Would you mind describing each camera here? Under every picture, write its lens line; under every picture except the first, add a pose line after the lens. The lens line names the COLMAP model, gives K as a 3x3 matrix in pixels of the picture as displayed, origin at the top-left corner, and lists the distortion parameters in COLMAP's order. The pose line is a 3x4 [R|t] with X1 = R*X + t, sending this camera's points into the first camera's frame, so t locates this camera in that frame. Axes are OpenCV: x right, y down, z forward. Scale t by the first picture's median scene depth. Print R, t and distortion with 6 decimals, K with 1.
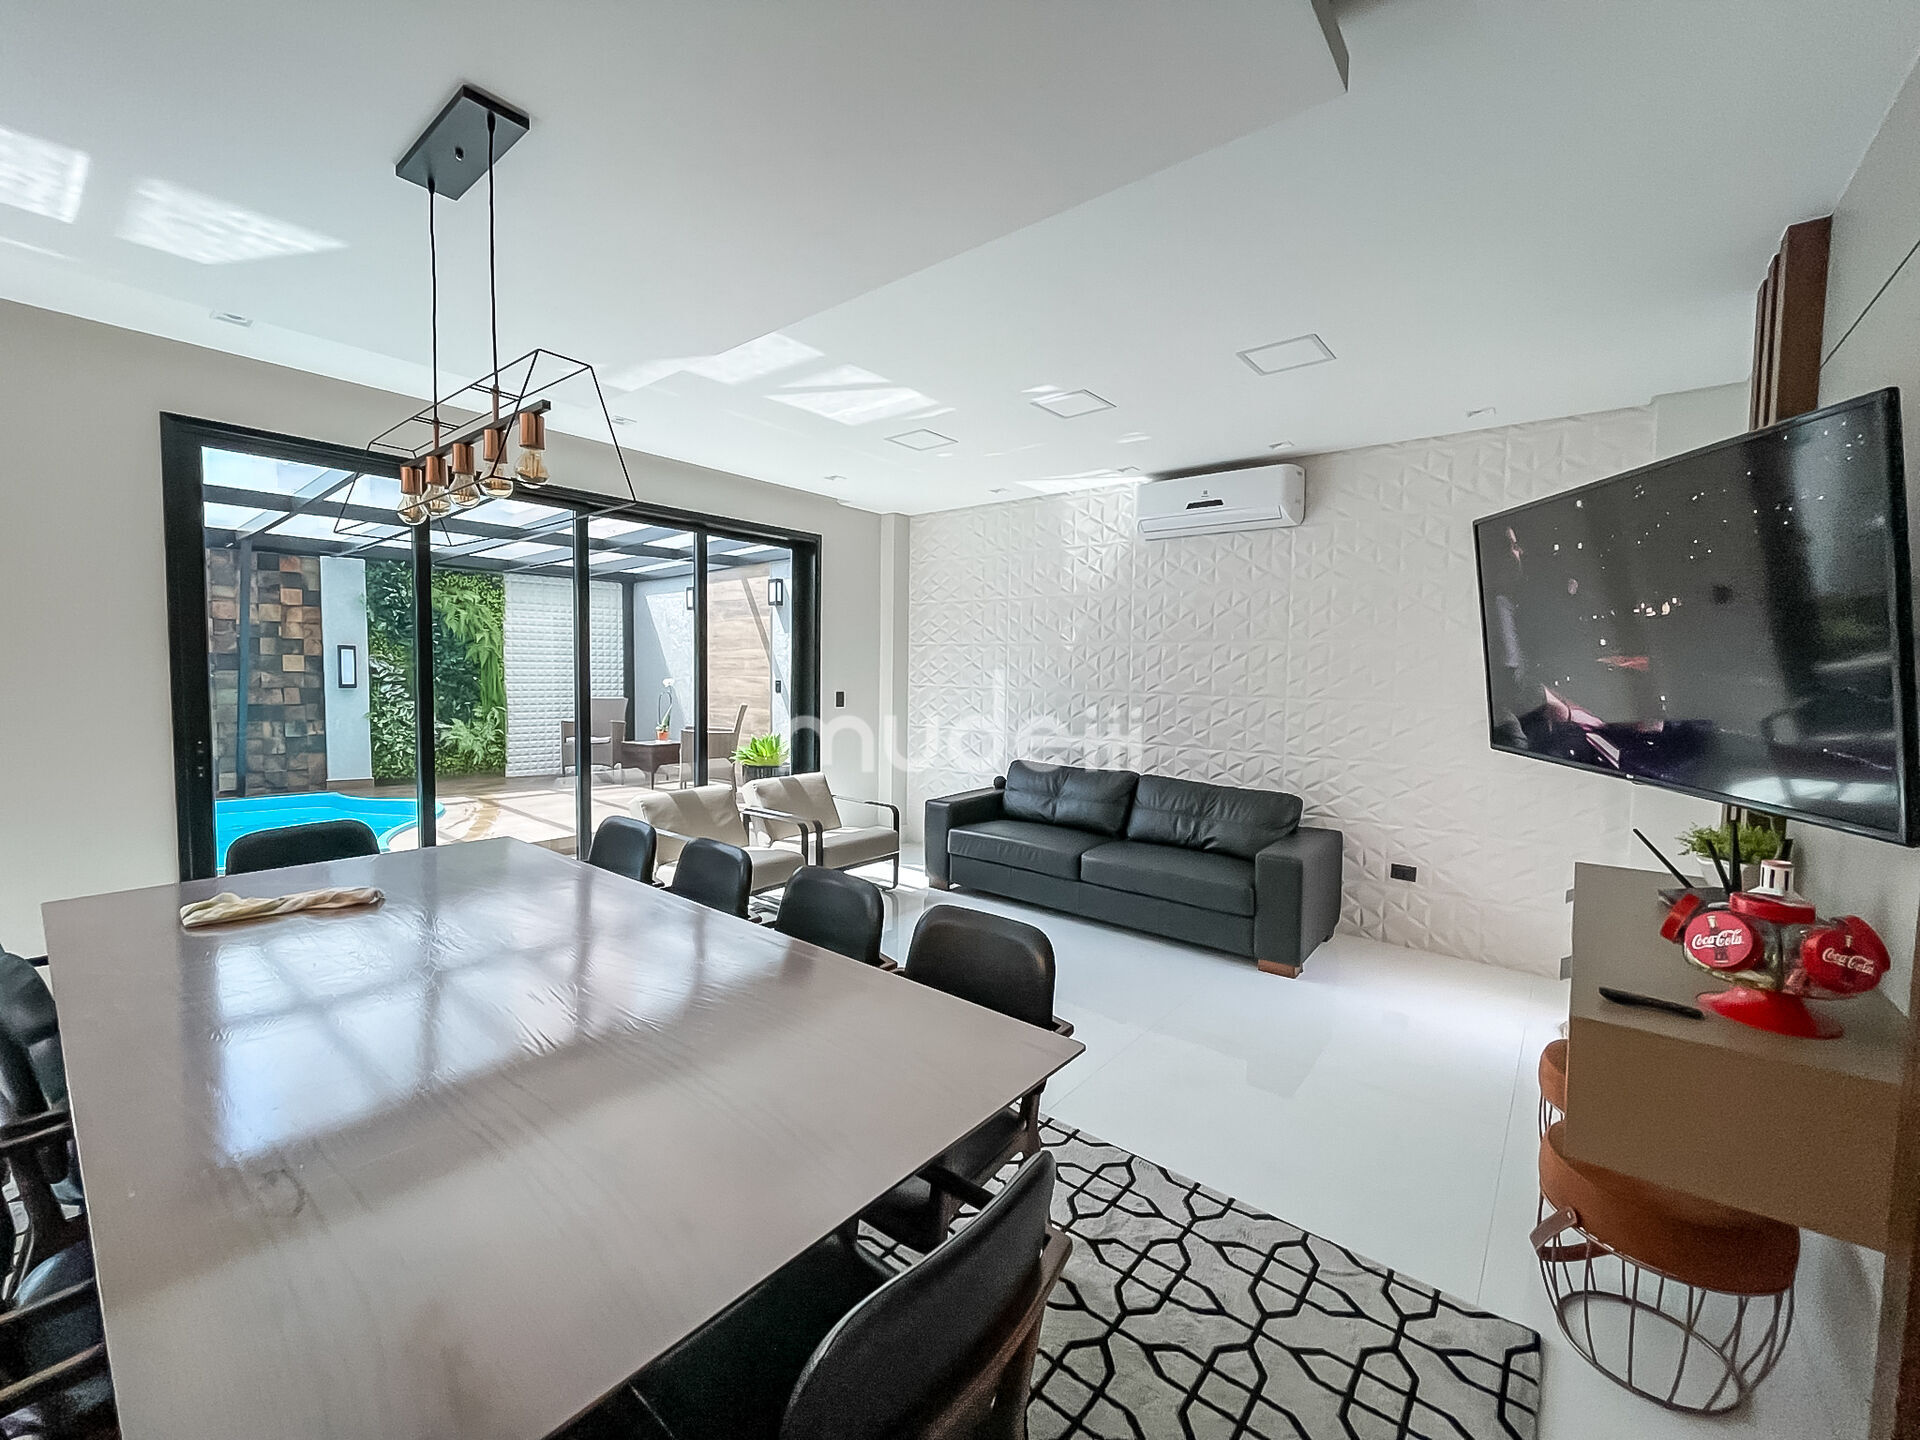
lens RADIAL K [[781.8, 0, 971.3], [0, 781.8, 714.9], [0, 0, 1]] dist [-0.002254, 0.000081]
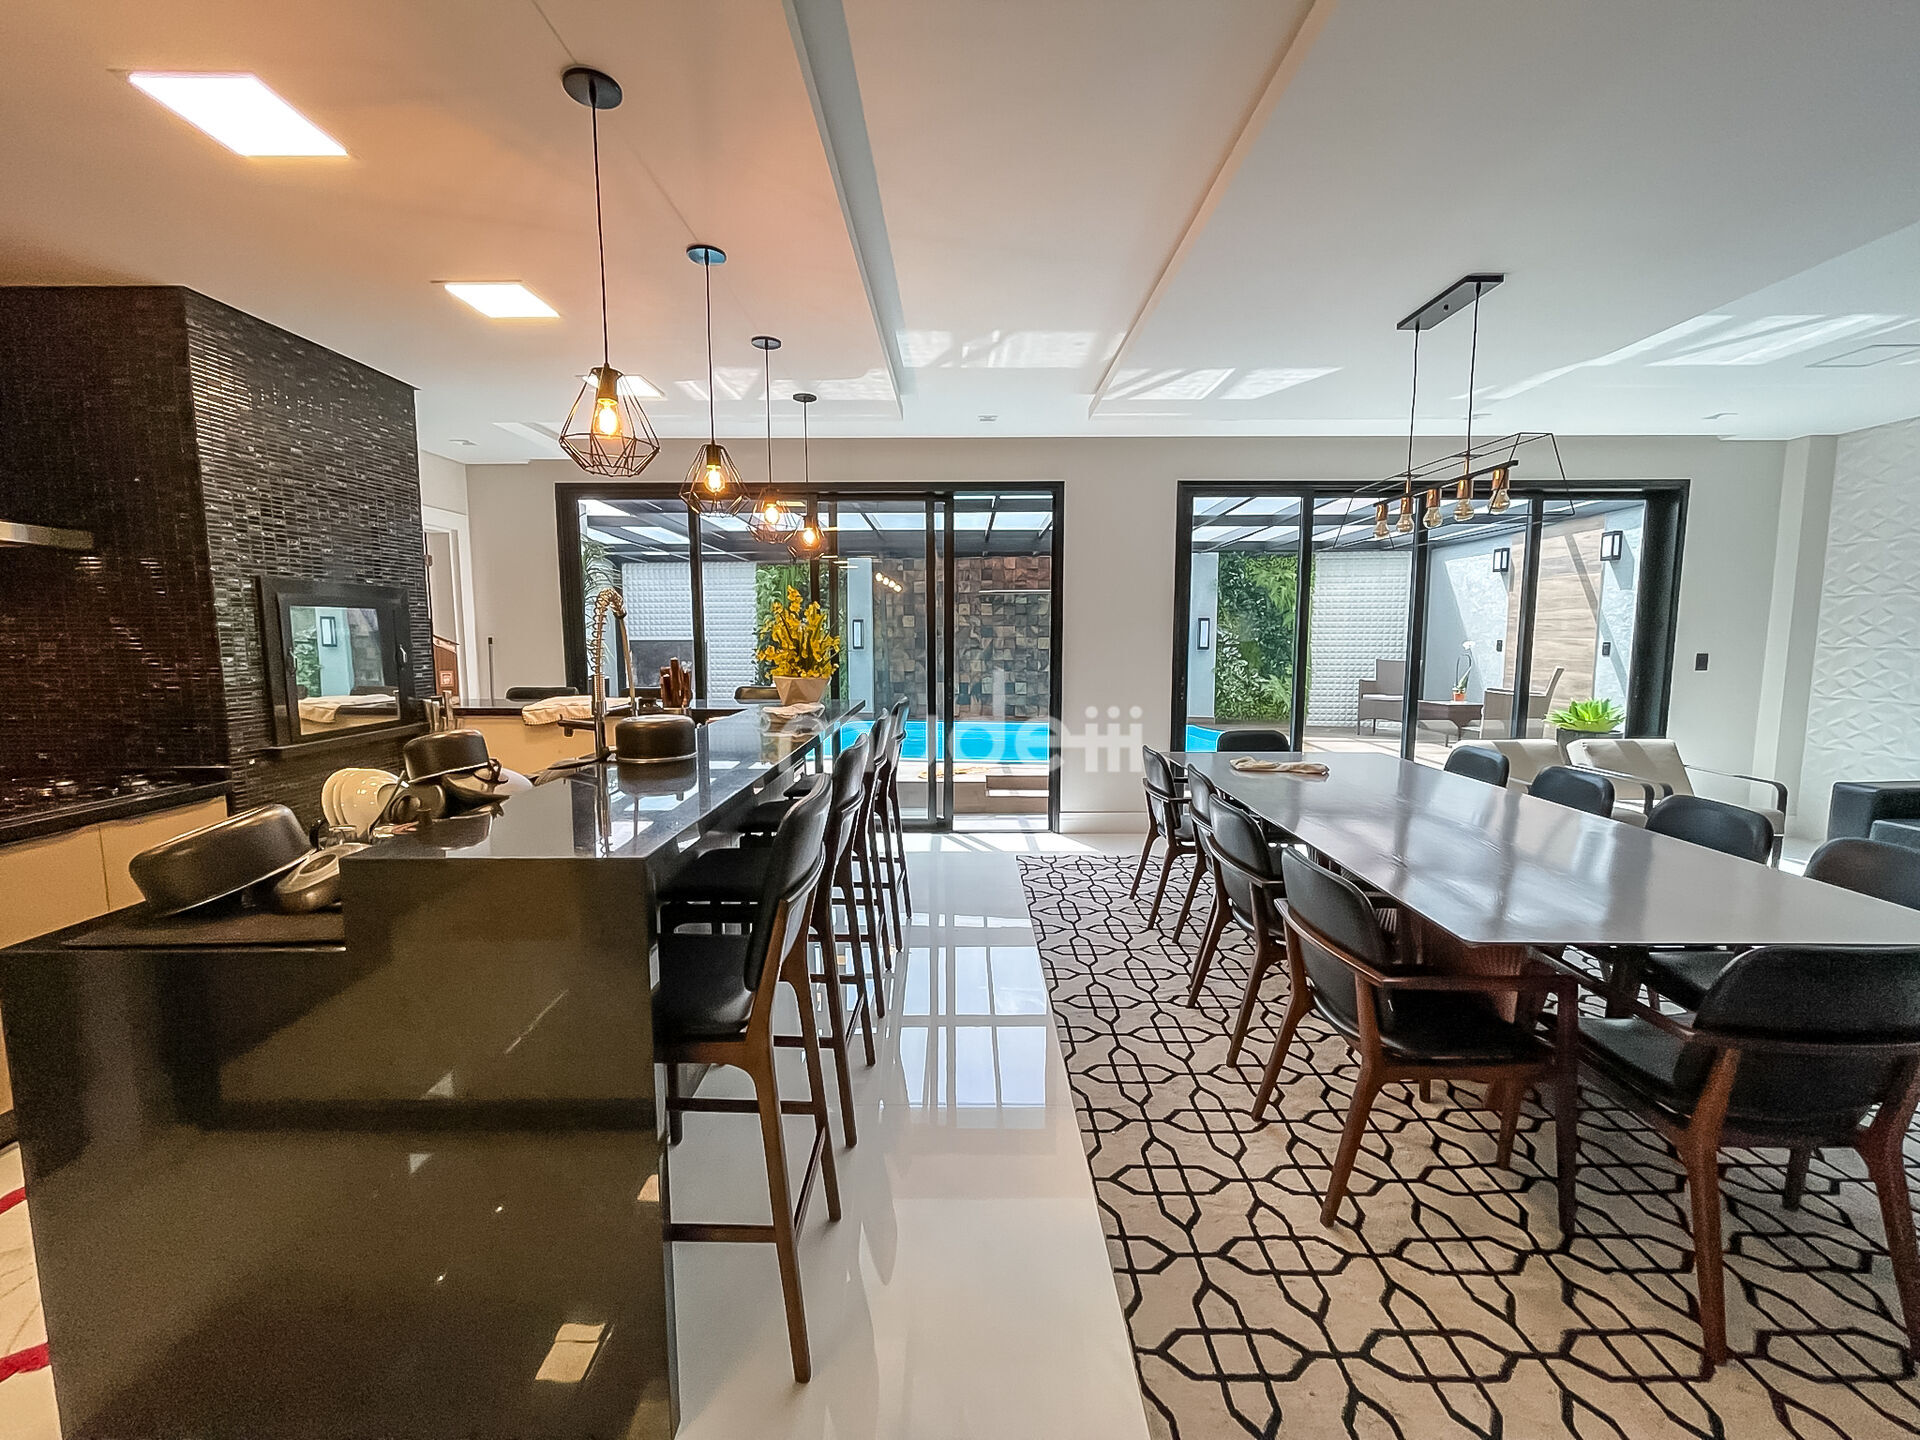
lens RADIAL K [[781.8, 0, 955.2], [0, 781.8, 712.5], [0, 0, 1]] dist [-0.002254, 0.000081]
pose [[0.613935, 0.065704, -0.786617, 0.013535], [-0.034987, 0.997815, 0.056038, 0.018215], [0.788581, -0.006883, 0.614893, -0.226831]]
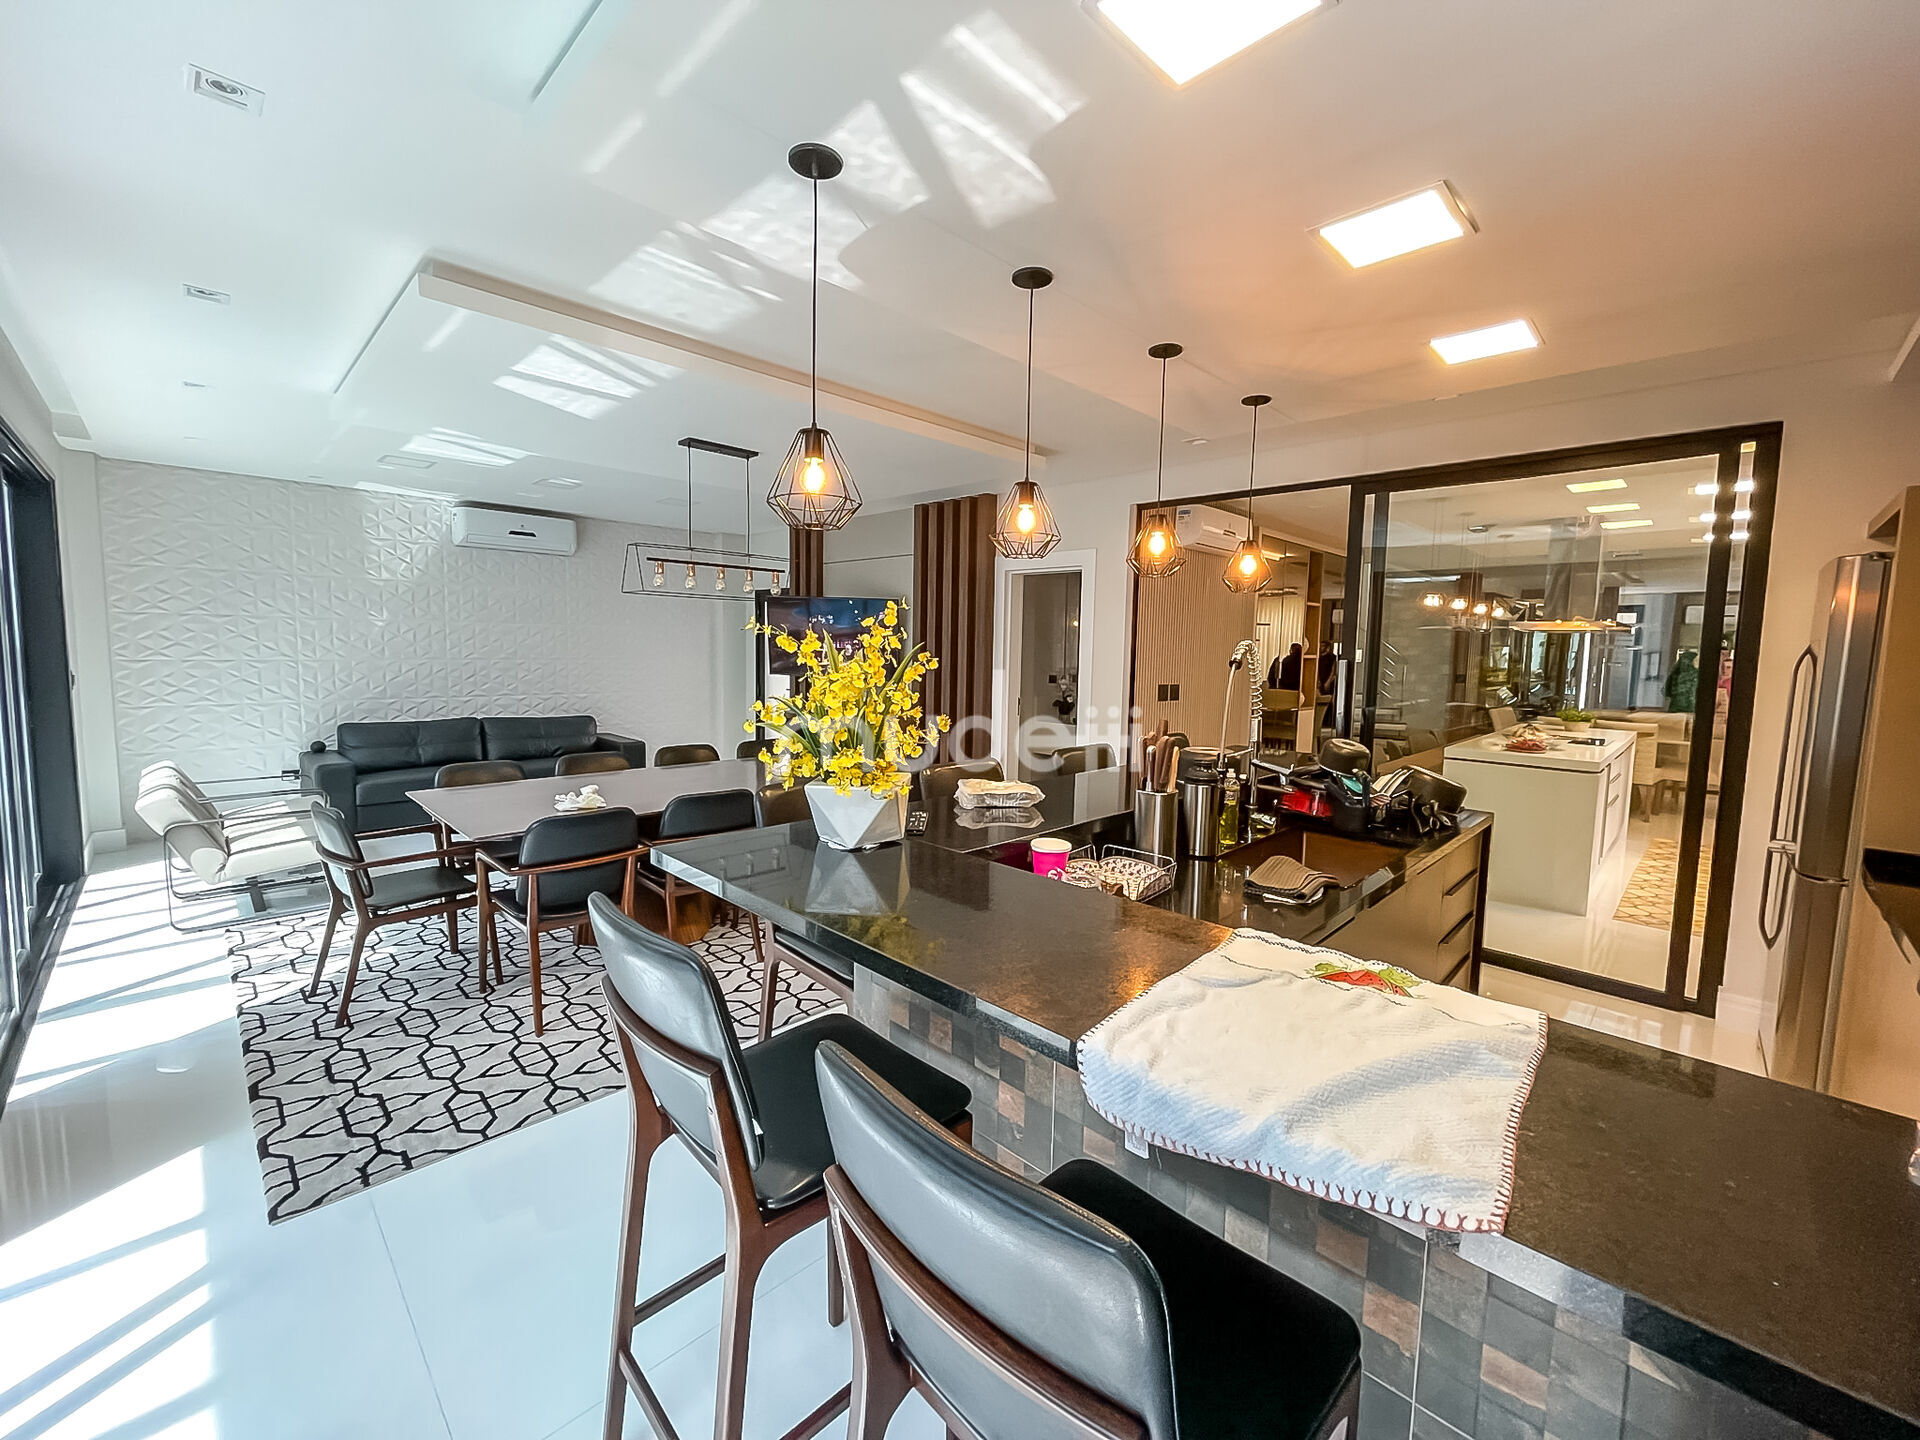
lens RADIAL K [[781.8, 0, 967.8], [0, 781.8, 718.9], [0, 0, 1]] dist [-0.002254, 0.000081]
pose [[0.096908, -0.108847, 0.989324, -0.887312], [0.039464, 0.993641, 0.105457, -0.028477], [-0.994511, 0.028823, 0.100588, -0.003141]]
